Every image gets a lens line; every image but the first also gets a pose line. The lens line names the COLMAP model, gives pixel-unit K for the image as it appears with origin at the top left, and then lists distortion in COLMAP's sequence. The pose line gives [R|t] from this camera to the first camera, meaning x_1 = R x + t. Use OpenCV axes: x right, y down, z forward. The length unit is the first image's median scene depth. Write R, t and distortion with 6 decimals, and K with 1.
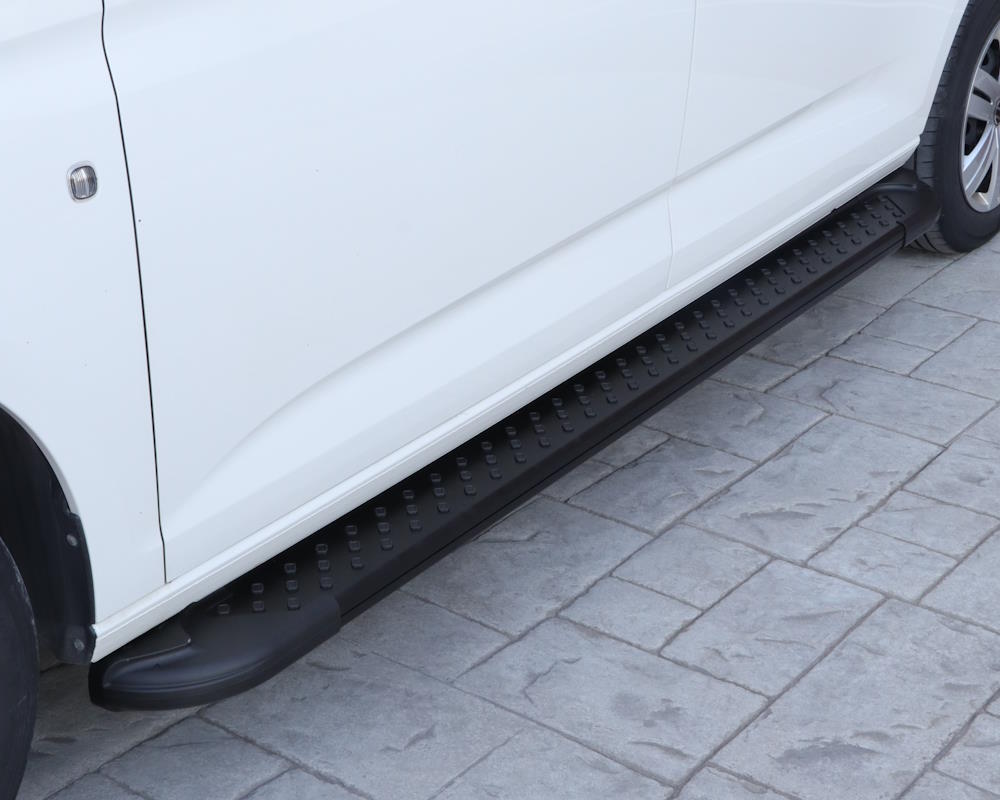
lens RADIAL K [[1702.8, 0, 497.0], [0, 1702.8, 403.3], [0, 0, 1]] dist [0.009570, 0.000000]
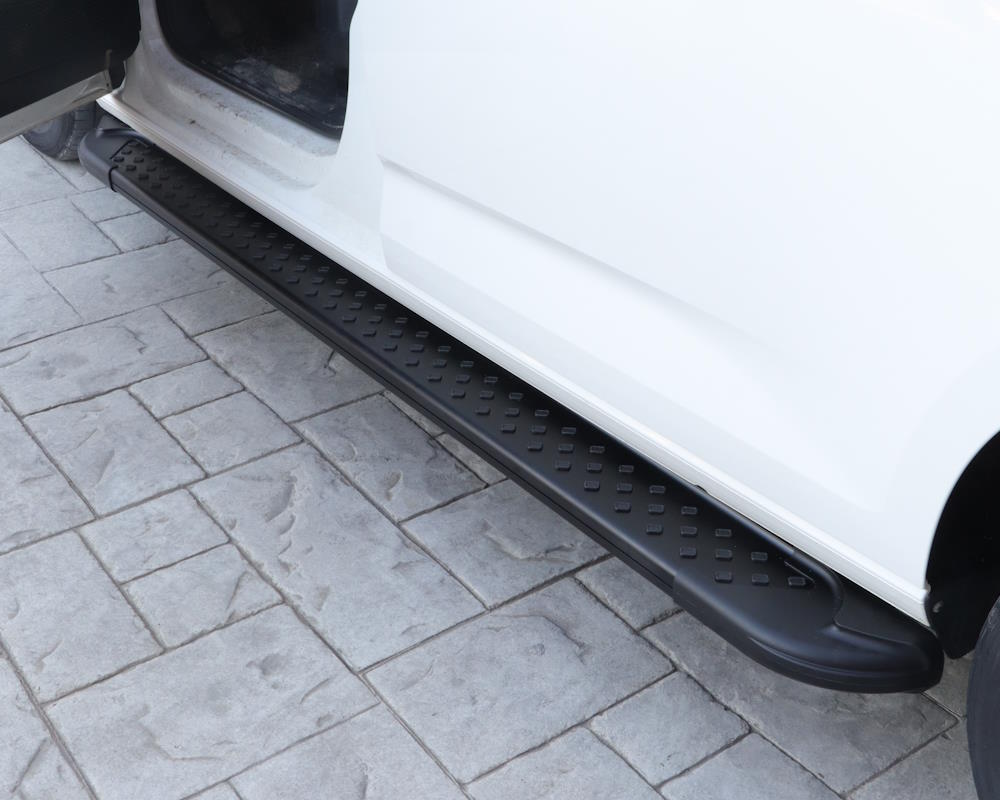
lens RADIAL K [[1413.1, 0, 496.9], [0, 1413.1, 399.5], [0, 0, 1]] dist [0.034211, 0.000000]
pose [[-0.286694, 0.495230, -0.820094, 0.779947], [-0.409799, 0.710366, 0.572228, -0.498616], [0.865951, 0.500128, -0.000713, 1.098508]]
